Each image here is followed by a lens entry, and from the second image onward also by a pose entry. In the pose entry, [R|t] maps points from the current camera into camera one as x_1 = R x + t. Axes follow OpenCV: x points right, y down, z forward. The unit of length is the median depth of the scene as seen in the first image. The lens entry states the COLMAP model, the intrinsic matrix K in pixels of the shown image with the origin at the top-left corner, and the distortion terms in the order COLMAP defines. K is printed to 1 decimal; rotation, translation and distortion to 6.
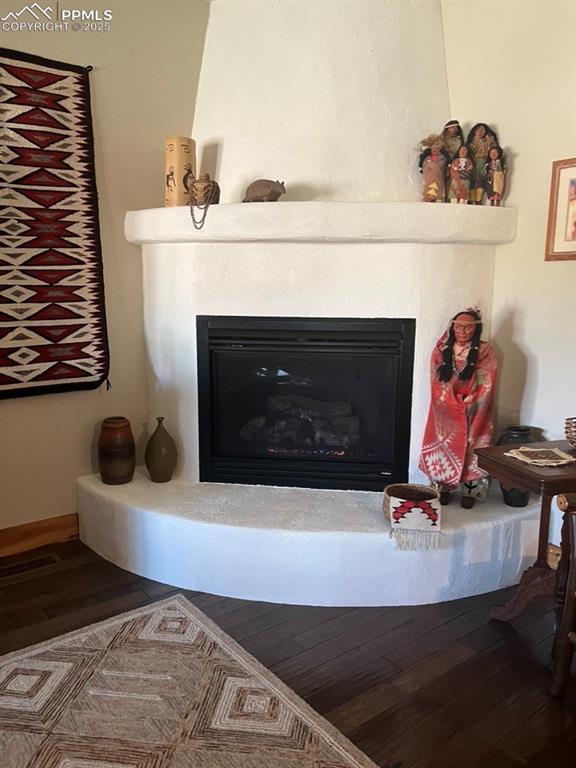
lens RADIAL K [[576.9, 0, 296.0], [0, 576.9, 397.3], [0, 0, 1]] dist [0.045874, -0.050154]
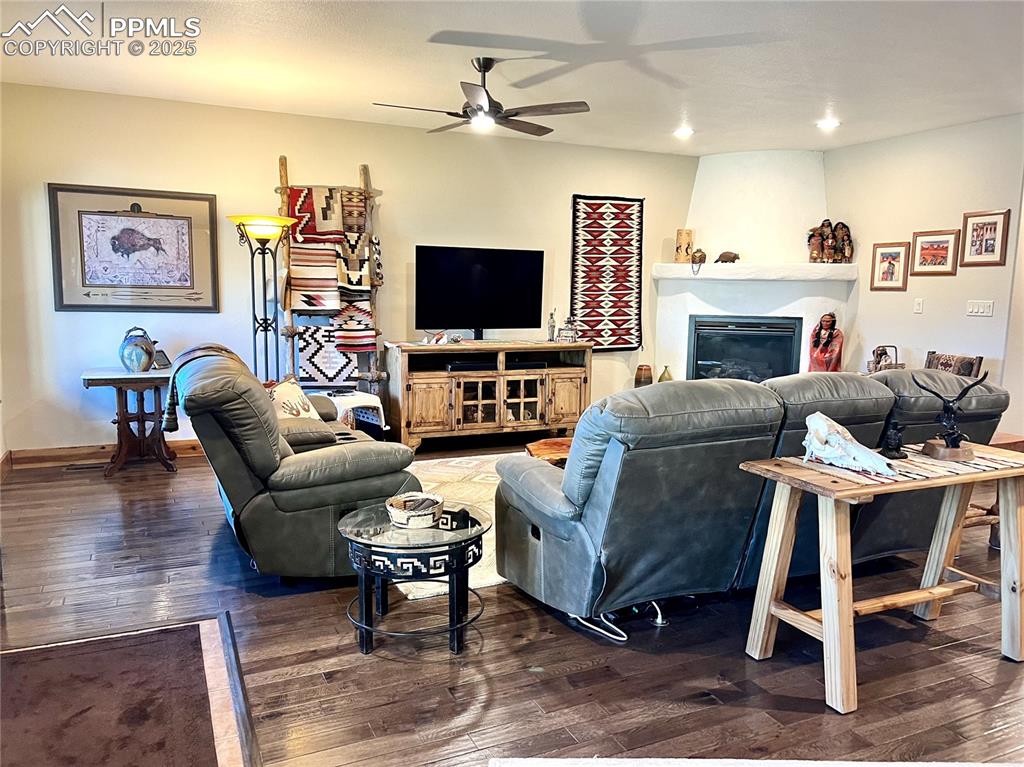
lens RADIAL K [[769.2, 0, 511.9], [0, 769.2, 394.2], [0, 0, 1]] dist [0.045874, -0.050154]
pose [[0.973506, 0.036614, -0.225713, -0.161745], [-0.048314, 0.997748, -0.046530, 0.301839], [0.223501, 0.056202, 0.973082, -1.819071]]
